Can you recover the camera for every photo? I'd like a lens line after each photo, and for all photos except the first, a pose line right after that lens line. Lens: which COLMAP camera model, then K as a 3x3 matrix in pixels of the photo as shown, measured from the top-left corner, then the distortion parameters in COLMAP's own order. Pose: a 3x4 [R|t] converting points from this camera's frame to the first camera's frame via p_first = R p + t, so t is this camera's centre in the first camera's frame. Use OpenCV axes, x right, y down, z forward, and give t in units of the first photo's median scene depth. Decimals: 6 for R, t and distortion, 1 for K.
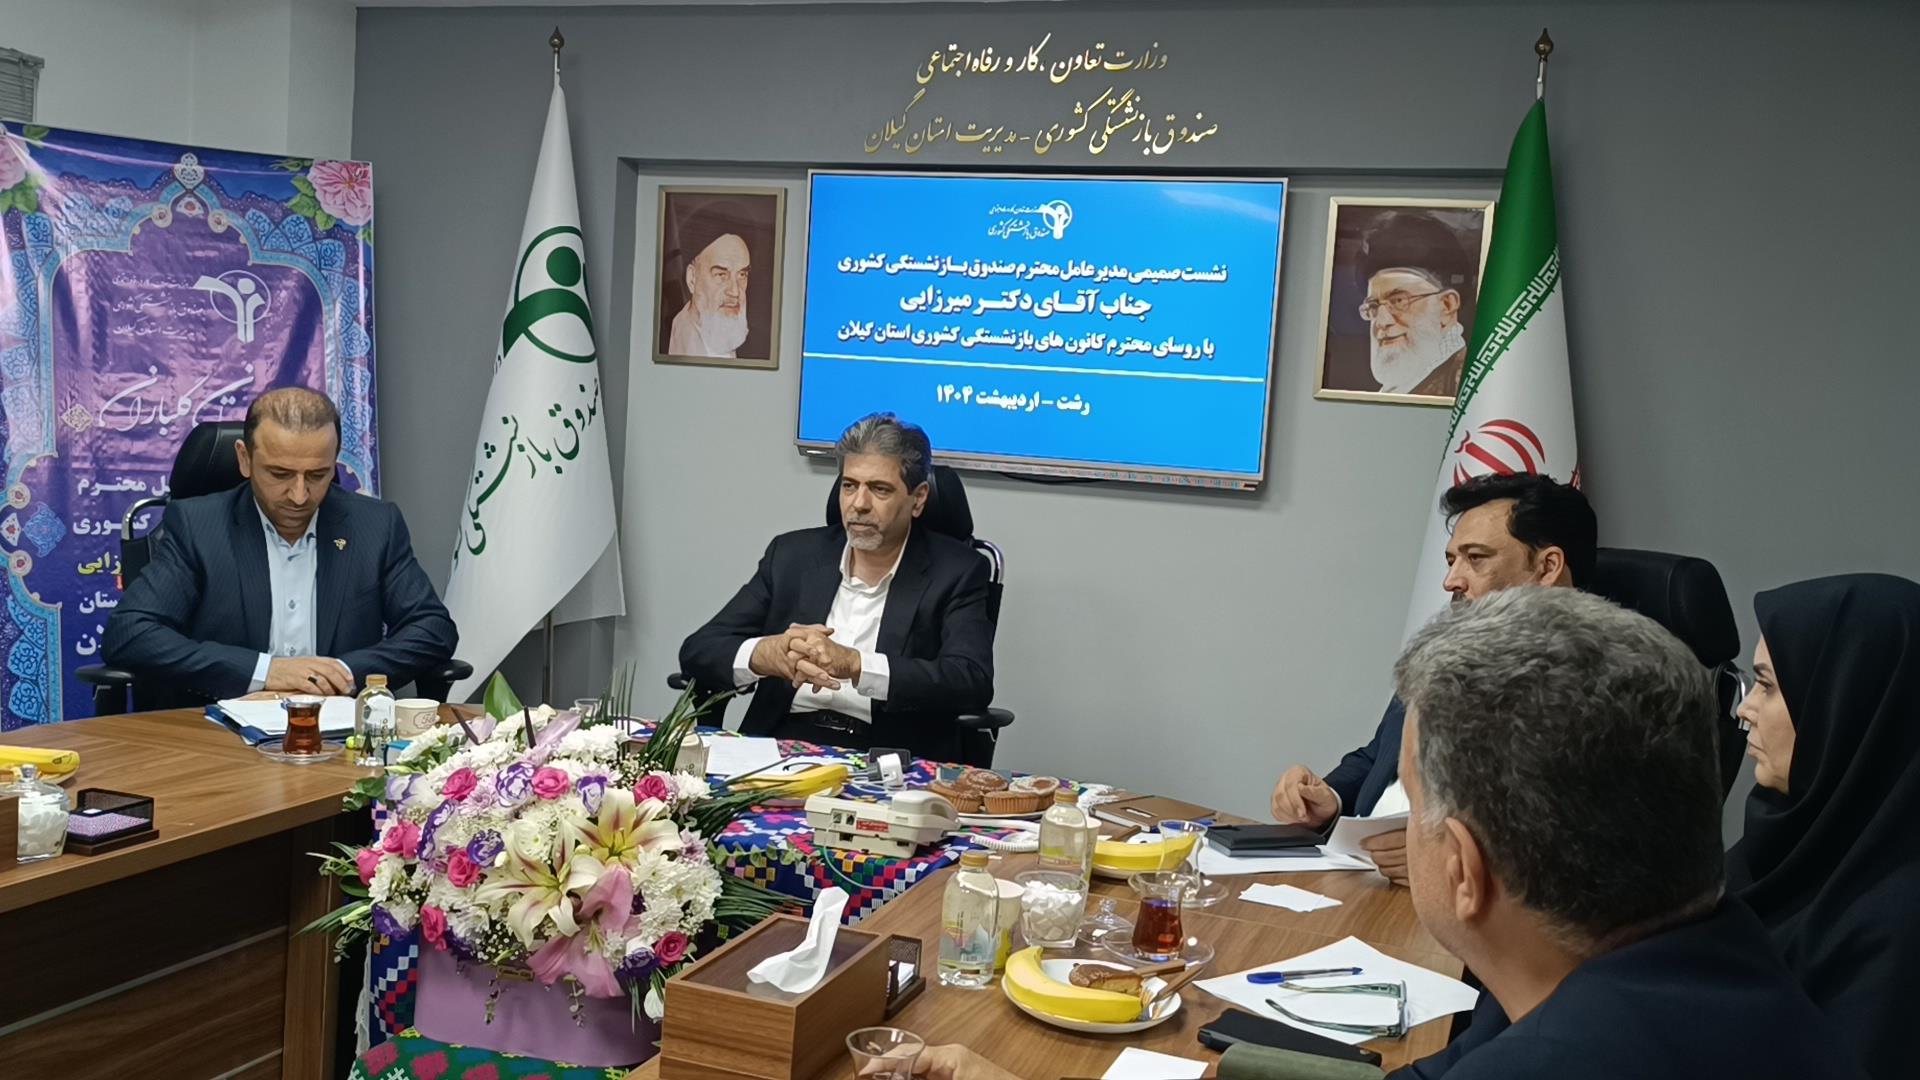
lens RADIAL K [[1727.4, 0, 964.4], [0, 1727.4, 526.1], [0, 0, 1]] dist [0.043947, -0.013045]
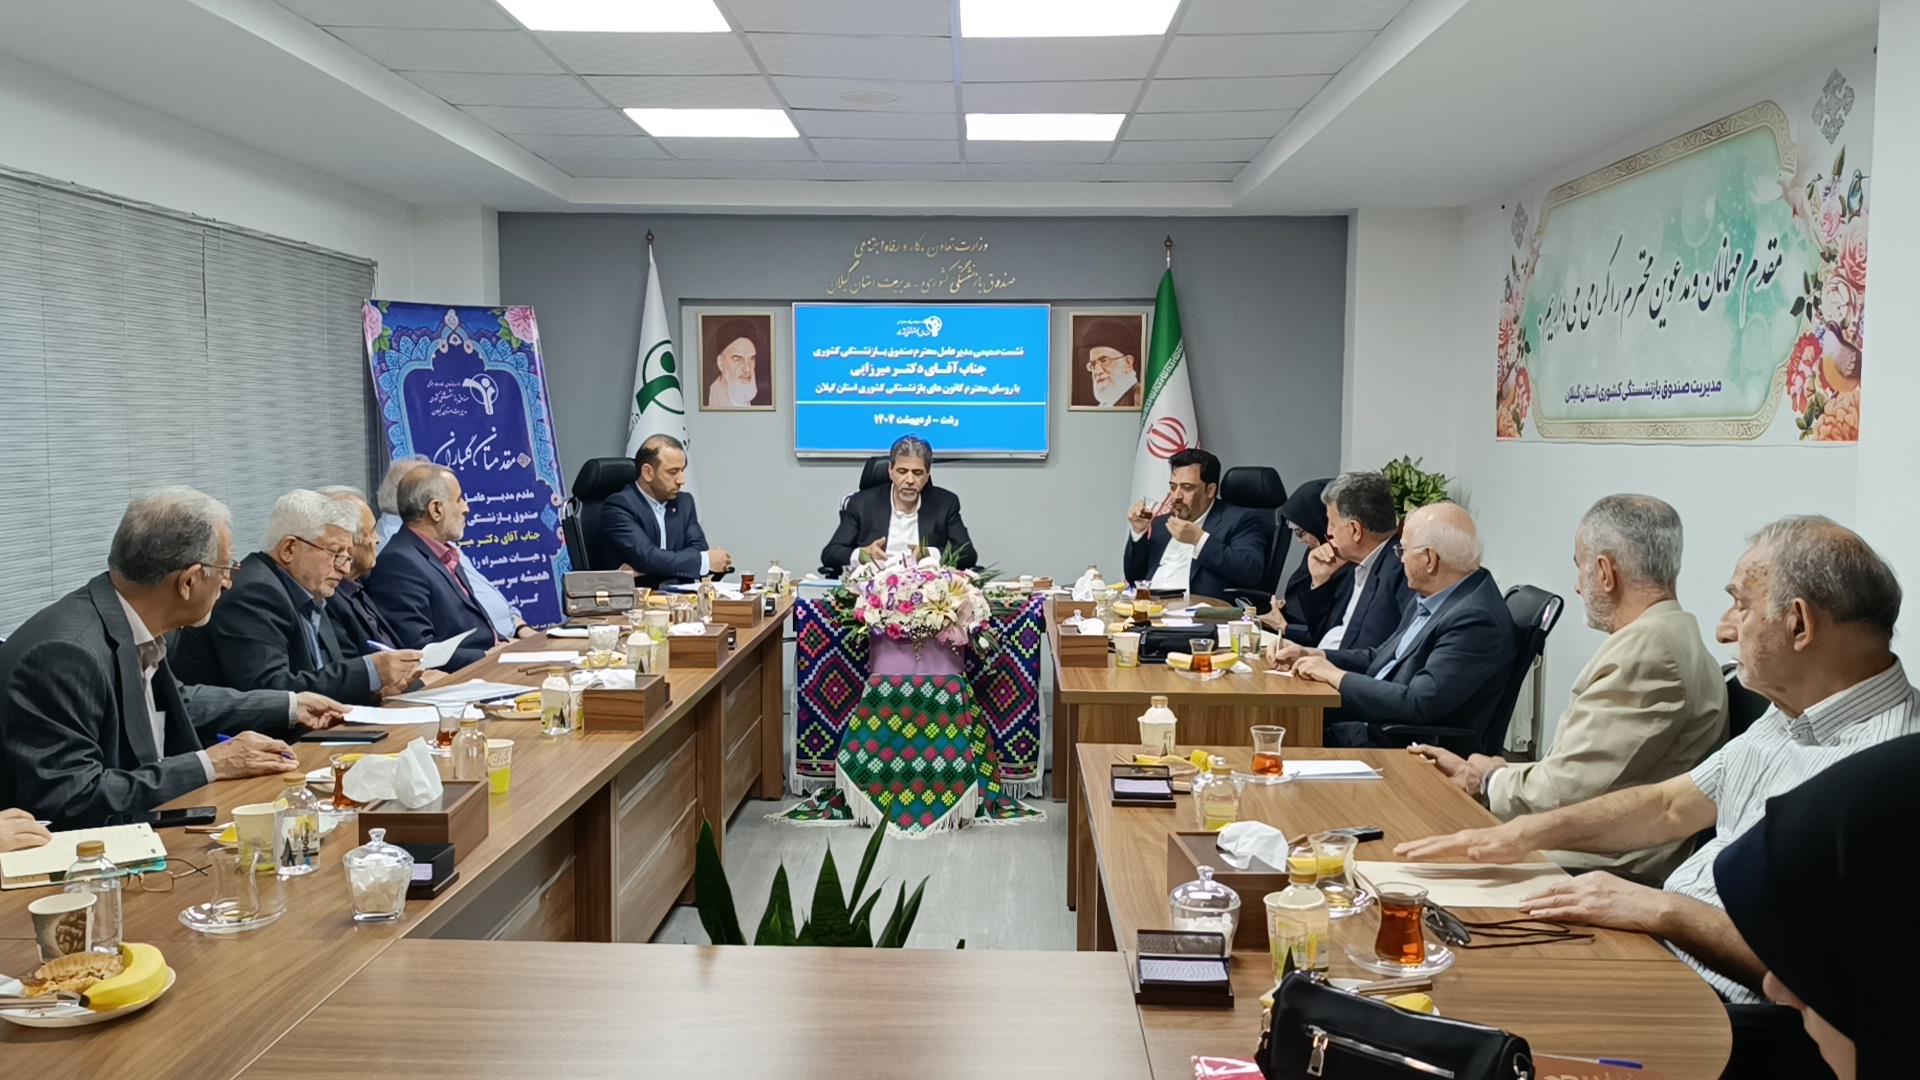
lens RADIAL K [[1713.9, 0, 959.8], [0, 1713.9, 544.7], [0, 0, 1]] dist [0.132139, -0.183500]
pose [[0.948490, -0.086965, 0.304638, -0.535971], [0.079745, 0.996162, 0.036088, 0.000369], [-0.306607, -0.009936, 0.951784, -0.864432]]
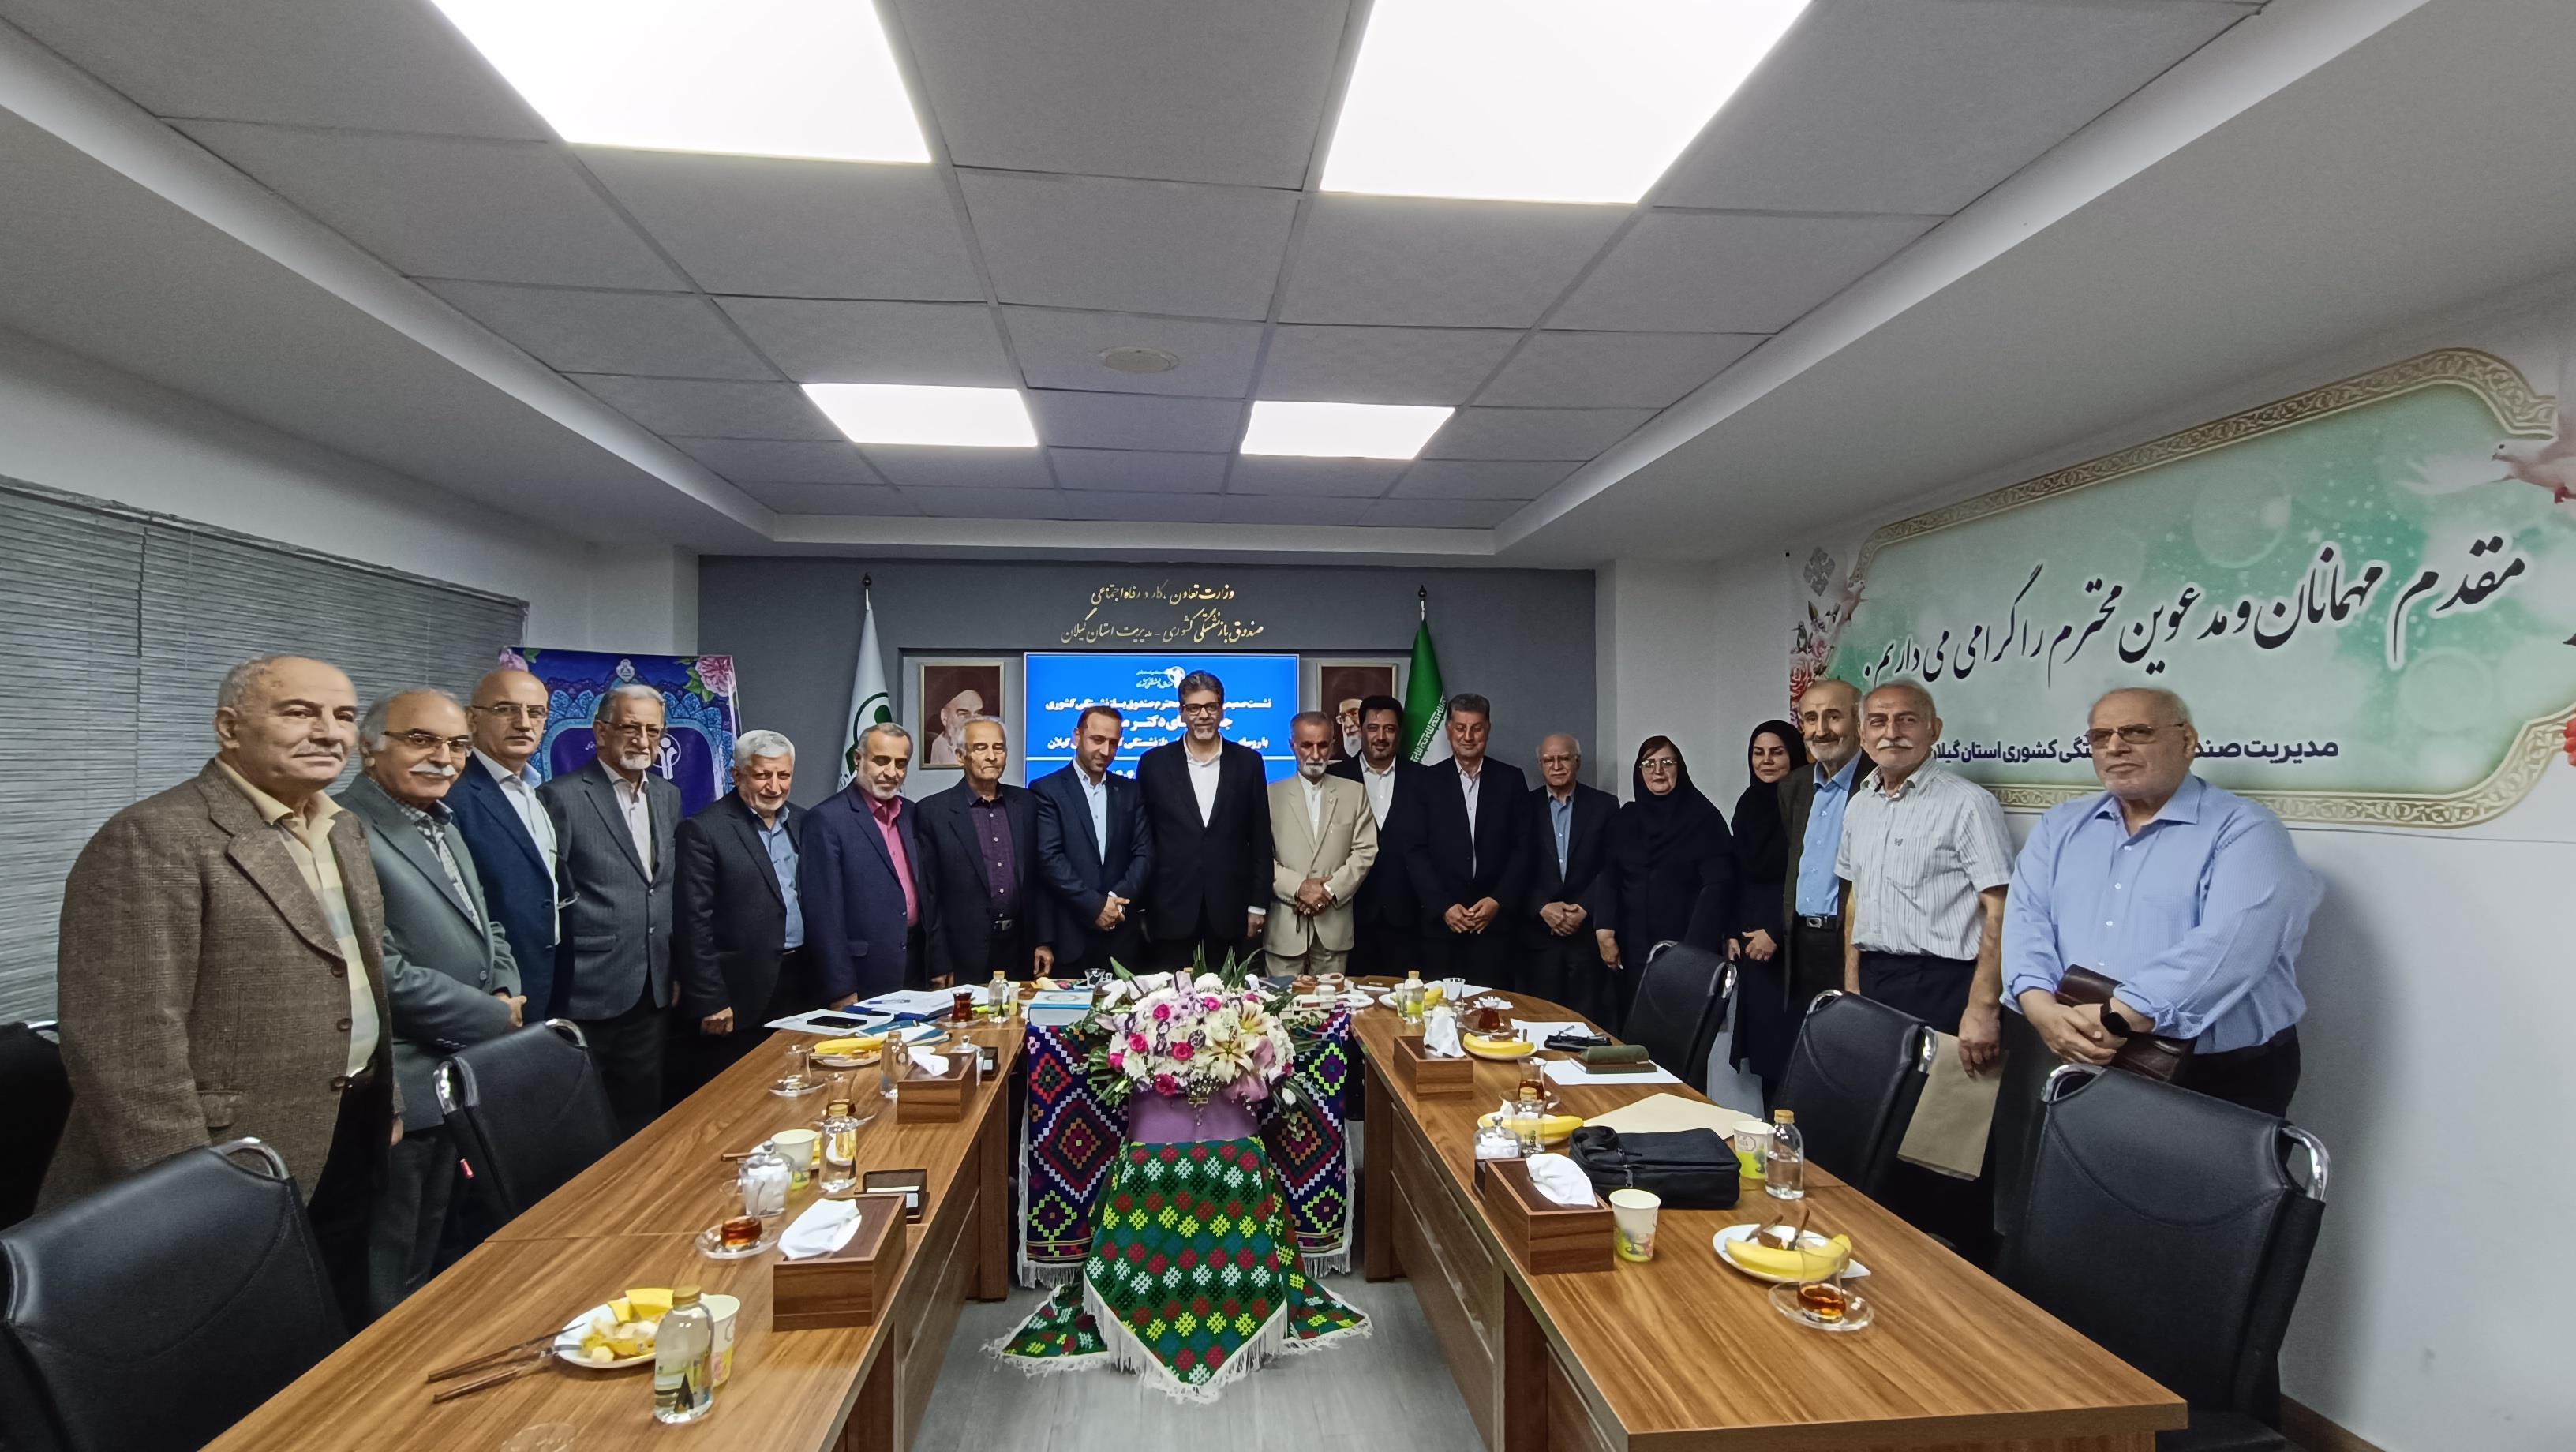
lens RADIAL K [[1168.5, 0, 1292.0], [0, 1168.5, 719.7], [0, 0, 1]] dist [-0.016973, 0.009414]
pose [[0.899579, -0.058985, 0.432758, -0.380731], [0.091050, 0.994396, -0.053730, -0.055302], [-0.427163, 0.087737, 0.899908, -0.169902]]
